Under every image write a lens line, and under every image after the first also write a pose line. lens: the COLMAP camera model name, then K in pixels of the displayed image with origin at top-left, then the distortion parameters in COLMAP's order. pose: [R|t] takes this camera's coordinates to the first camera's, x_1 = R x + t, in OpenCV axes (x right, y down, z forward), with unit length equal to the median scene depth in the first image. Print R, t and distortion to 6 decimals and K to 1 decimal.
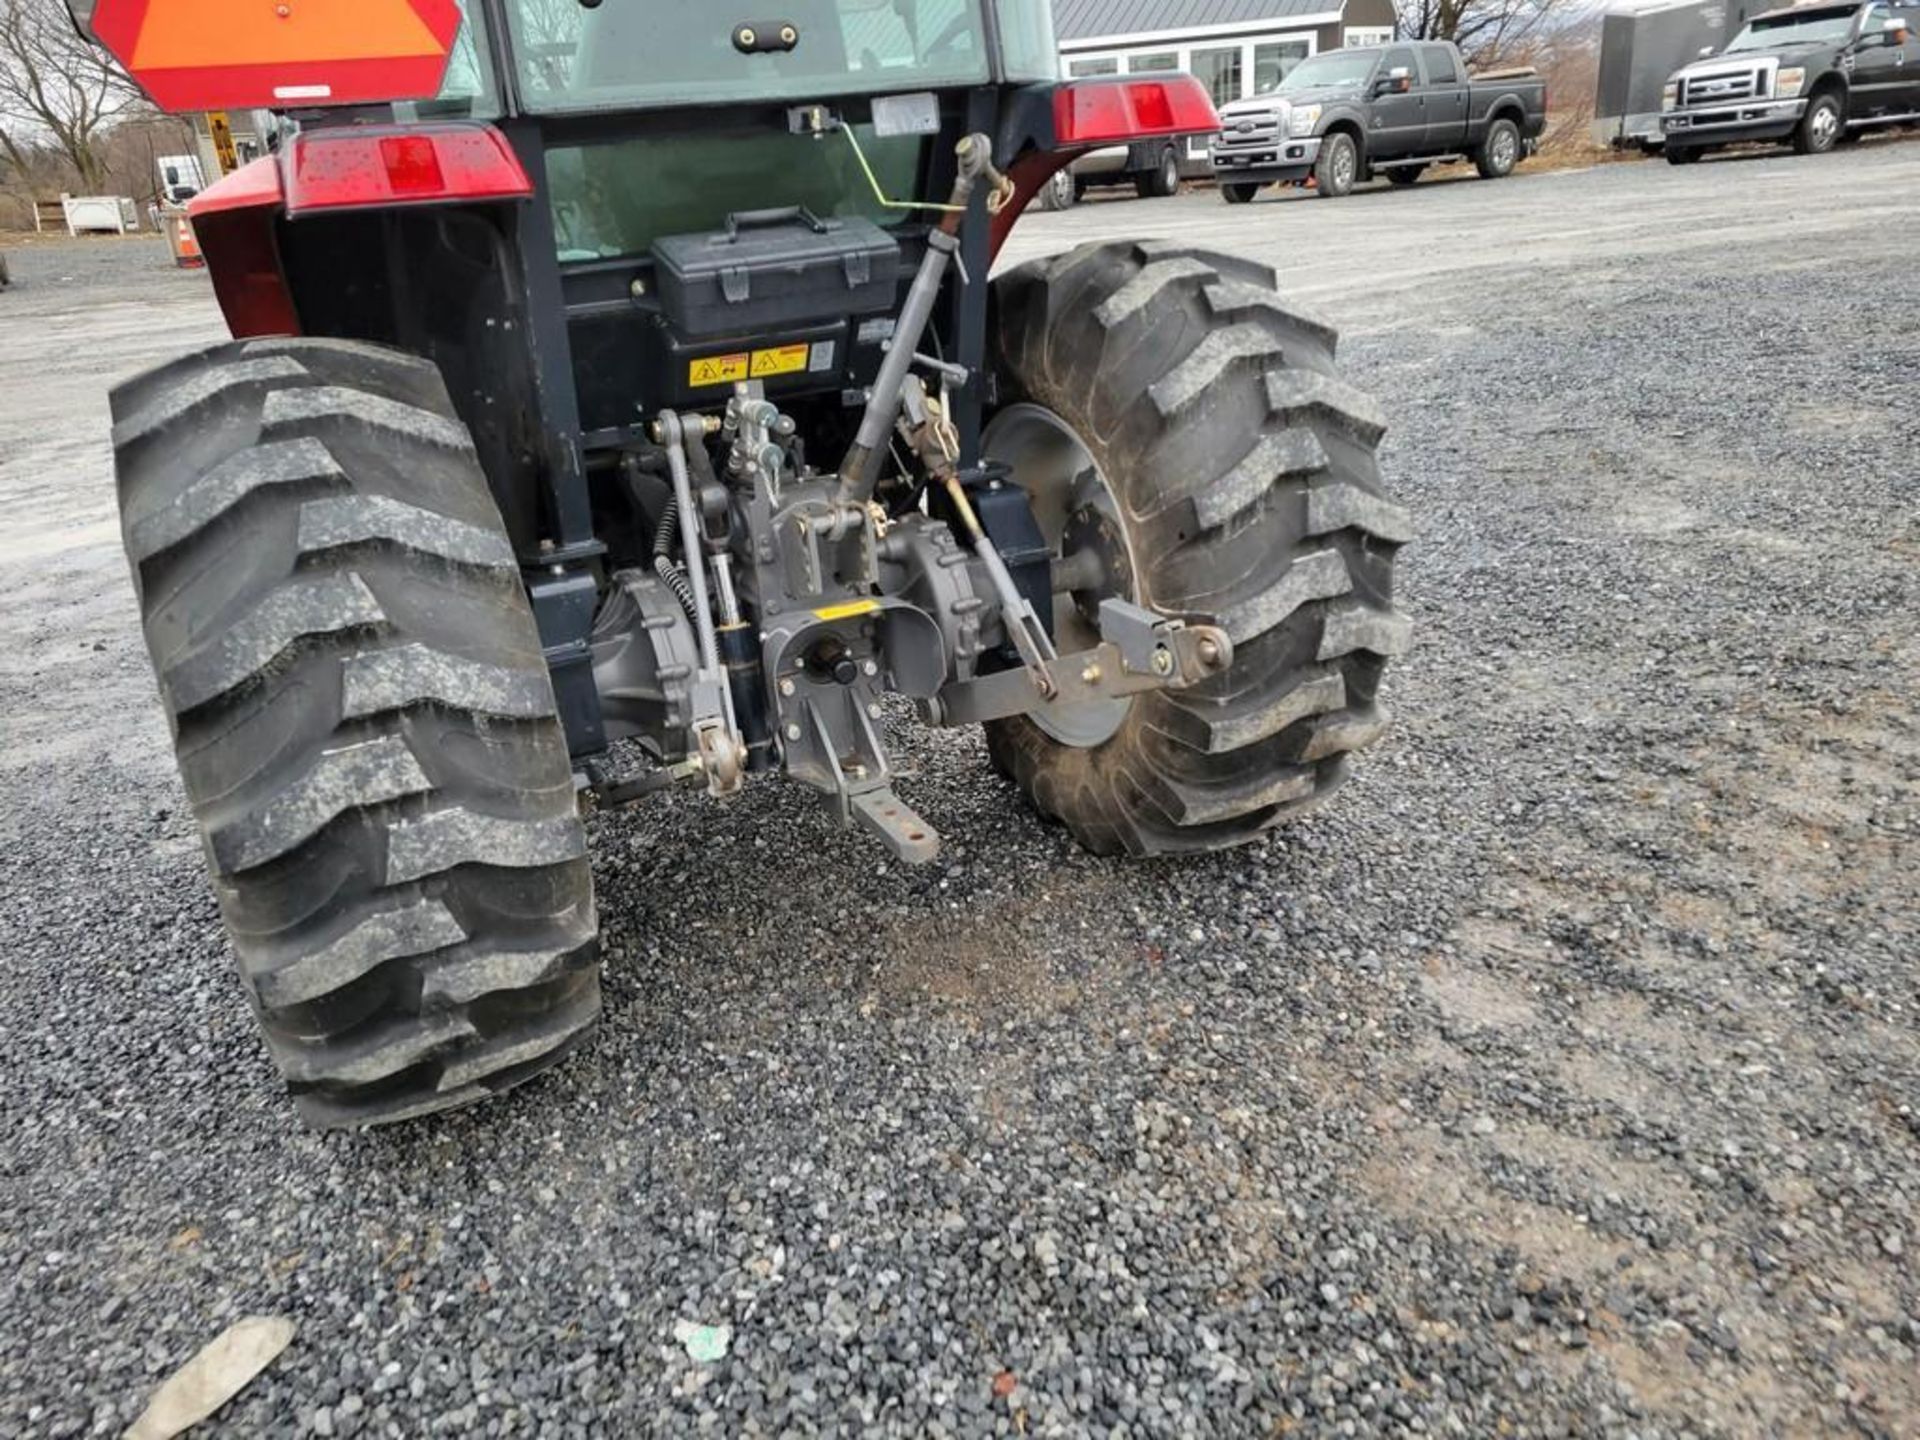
lens RADIAL K [[1423.0, 0, 949.9], [0, 1423.0, 745.1], [0, 0, 1]] dist [0.072207, -0.050060]
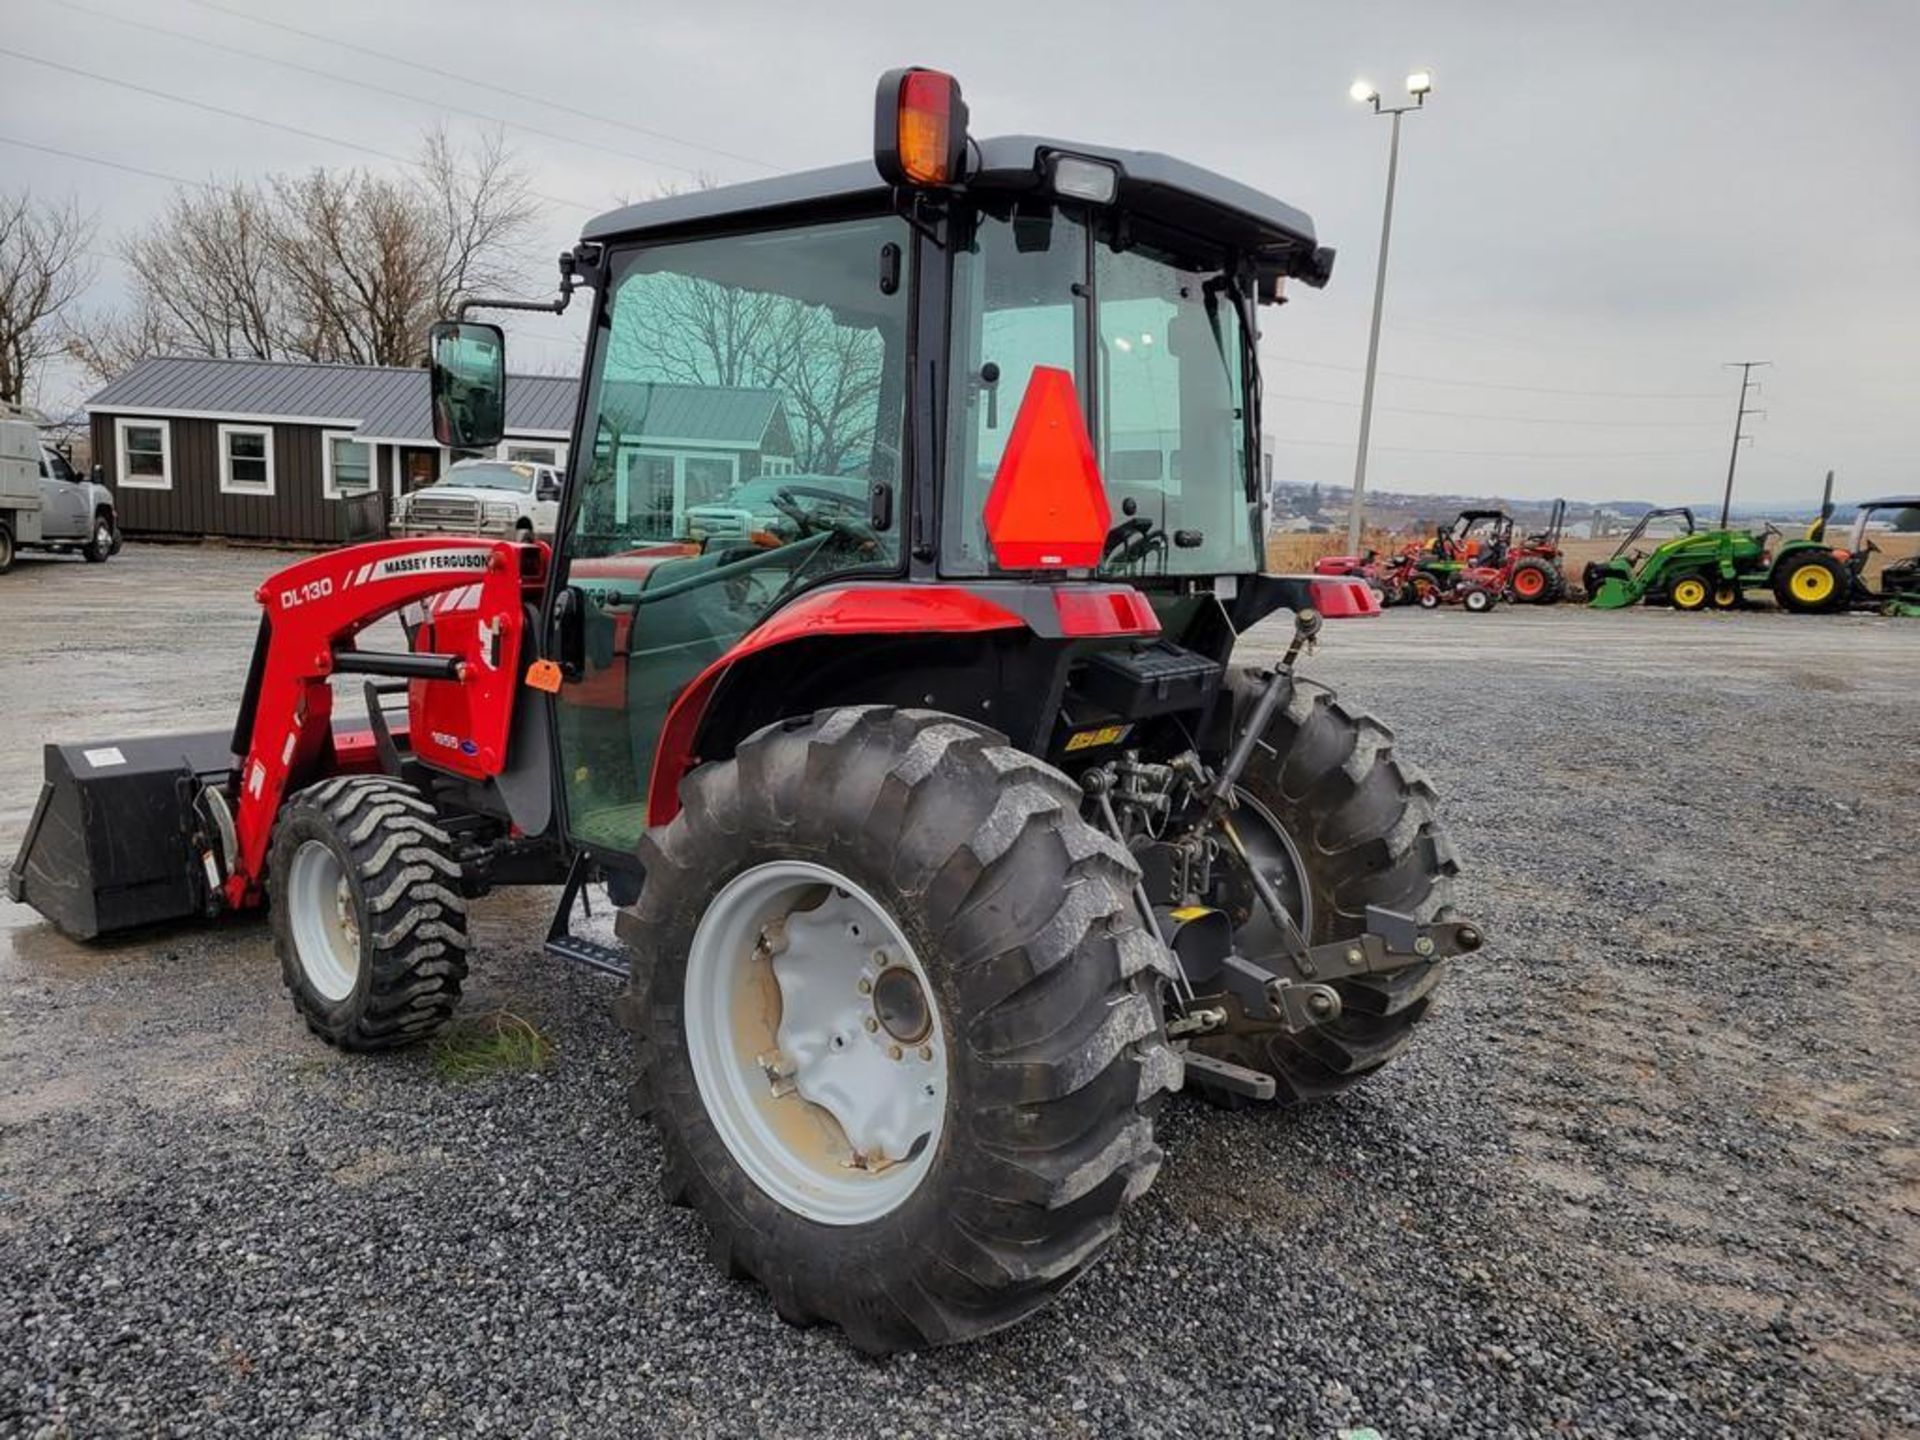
lens RADIAL K [[1450.7, 0, 921.9], [0, 1450.7, 718.7], [0, 0, 1]] dist [0.077258, -0.067402]
pose [[0.905946, 0.054662, 0.419850, -0.802806], [0.057095, 0.966801, -0.249070, 0.052582], [-0.419526, 0.249616, 0.872748, -0.148352]]
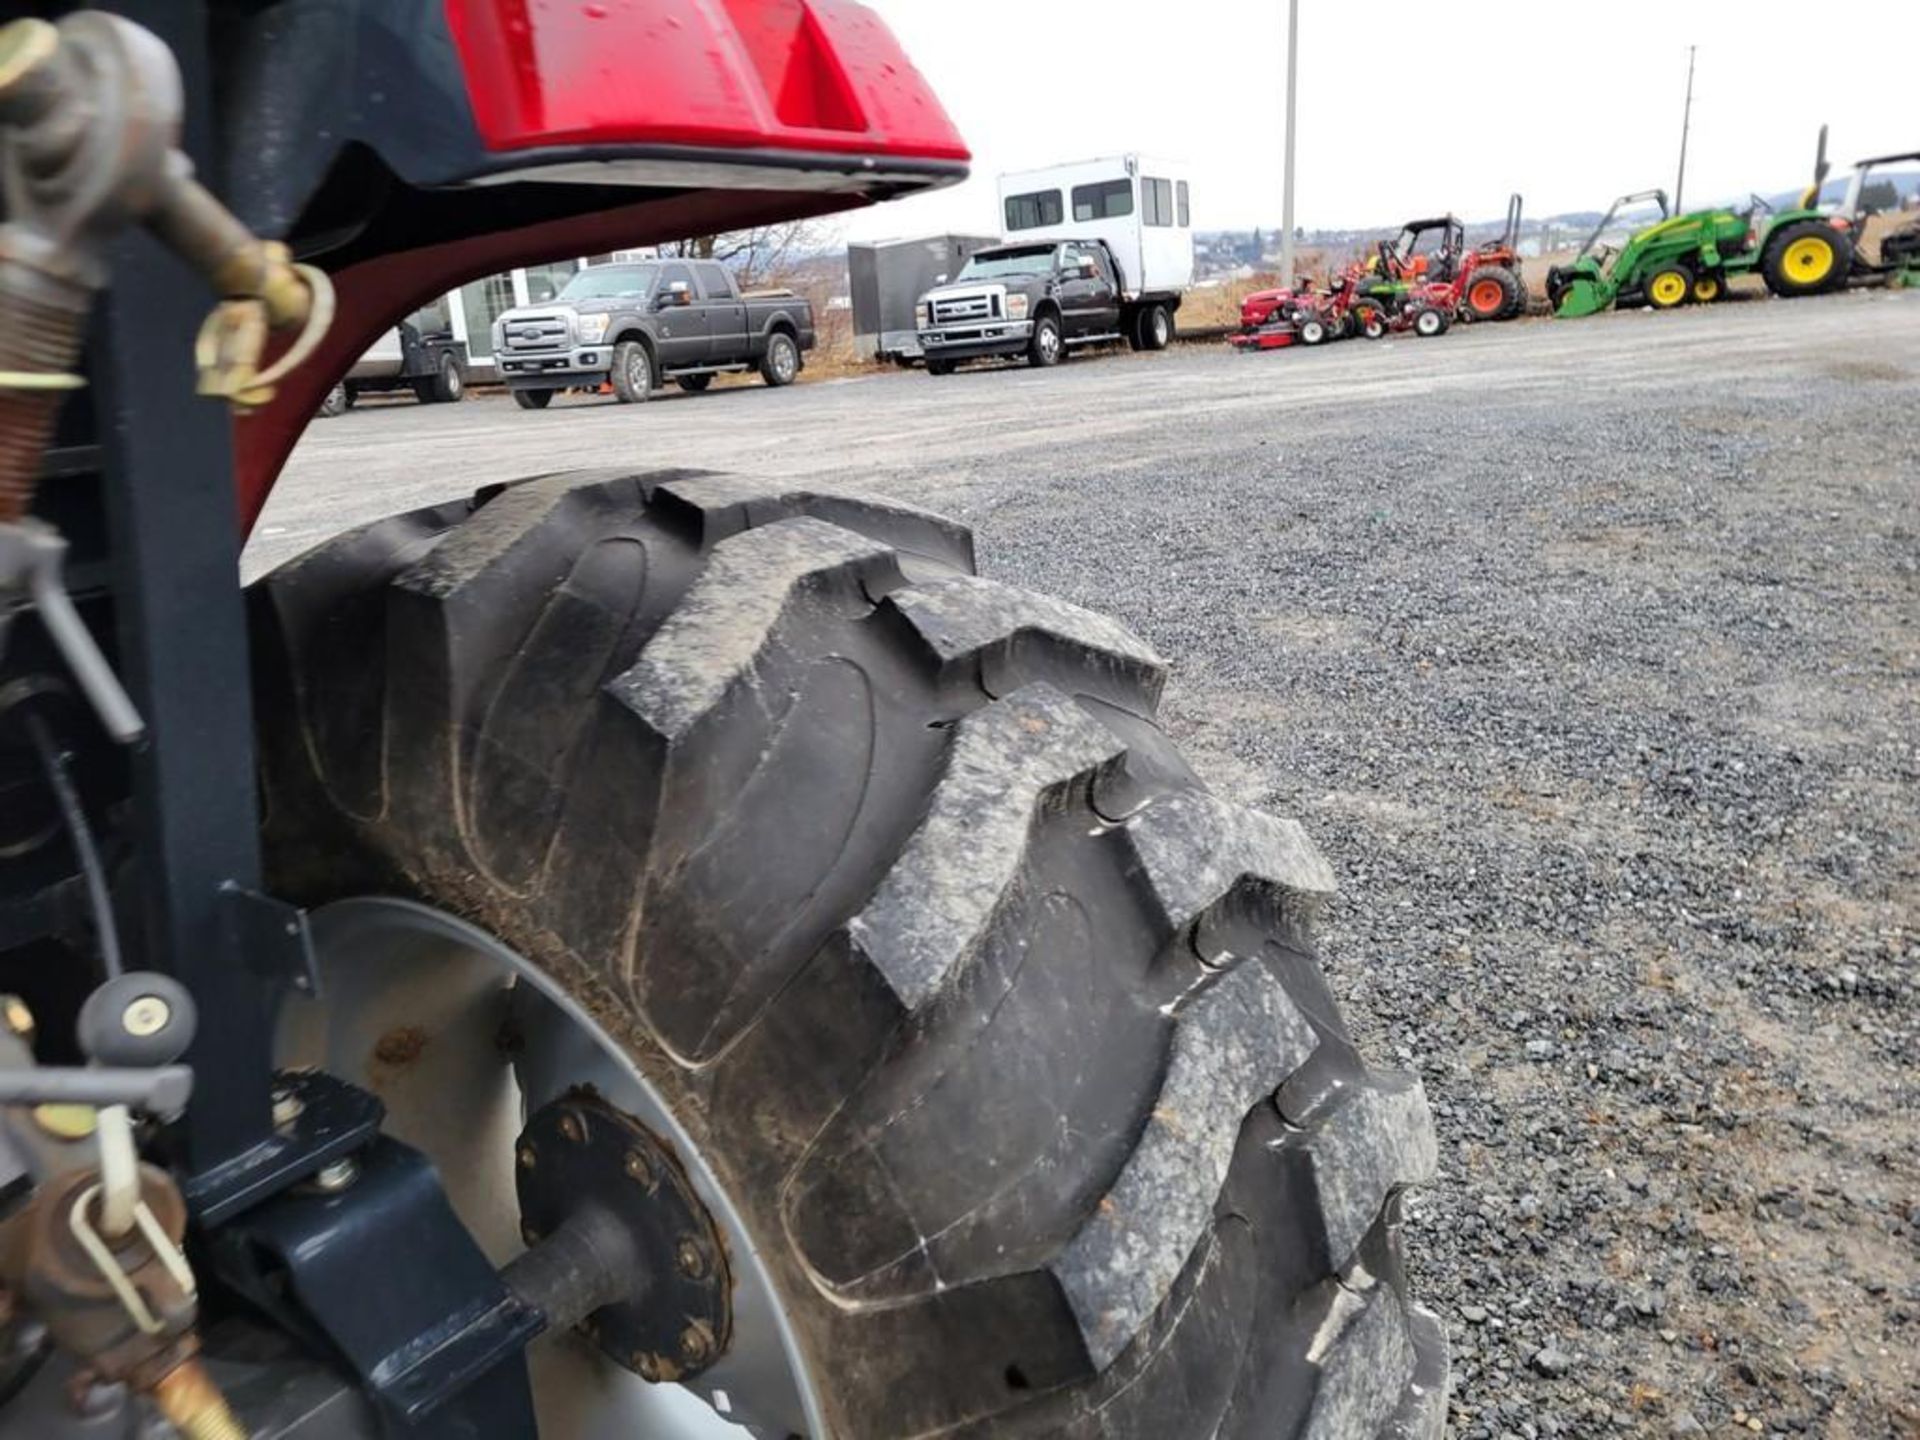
lens RADIAL K [[1429.0, 0, 921.6], [0, 1429.0, 699.4], [0, 0, 1]] dist [0.062639, -0.055028]
pose [[0.897224, -0.100173, 0.430062, 0.019885], [0.167861, 0.978188, -0.122357, -0.226984], [-0.408425, 0.181973, 0.894469, 0.617888]]
